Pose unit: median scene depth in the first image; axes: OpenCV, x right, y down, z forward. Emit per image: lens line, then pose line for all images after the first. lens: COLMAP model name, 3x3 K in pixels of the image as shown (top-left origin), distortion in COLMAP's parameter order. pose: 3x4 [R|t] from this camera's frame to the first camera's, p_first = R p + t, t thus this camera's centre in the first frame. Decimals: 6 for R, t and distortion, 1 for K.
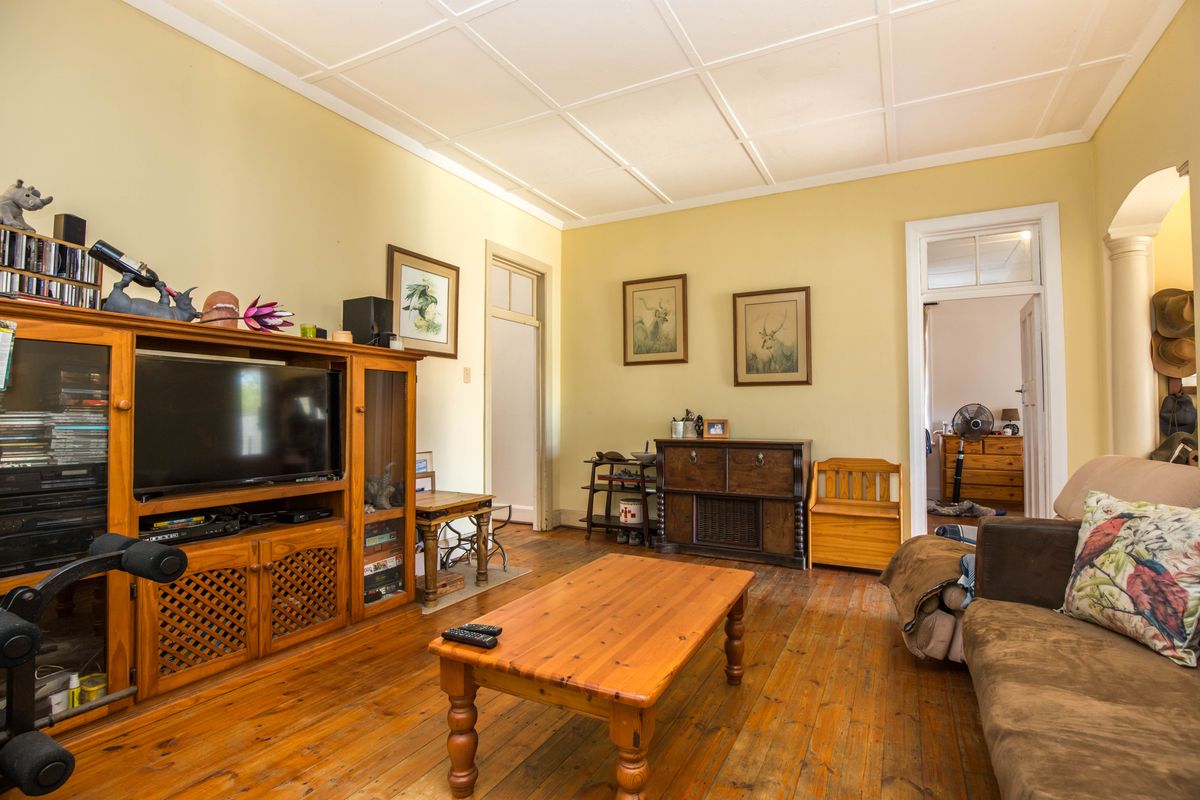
lens RADIAL K [[553.4, 0, 619.7], [0, 553.4, 399.3], [0, 0, 1]] dist [-0.028154, 0.000379]
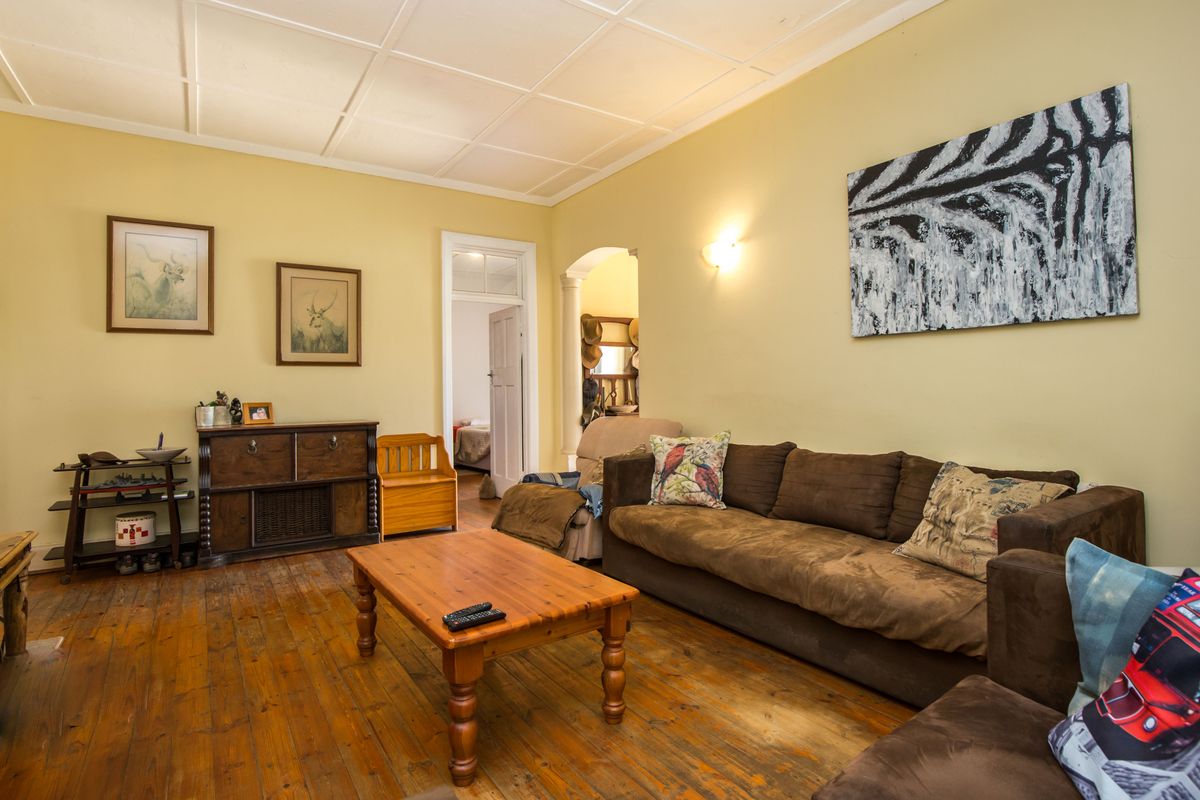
lens RADIAL K [[591.9, 0, 575.5], [0, 591.9, 381.8], [0, 0, 1]] dist [-0.027629, 0.000327]
pose [[0.496065, 0.002635, 0.868282, -0.431819], [-0.008960, 0.999958, 0.002084, -0.003521], [-0.868239, -0.008813, 0.496067, 0.116672]]
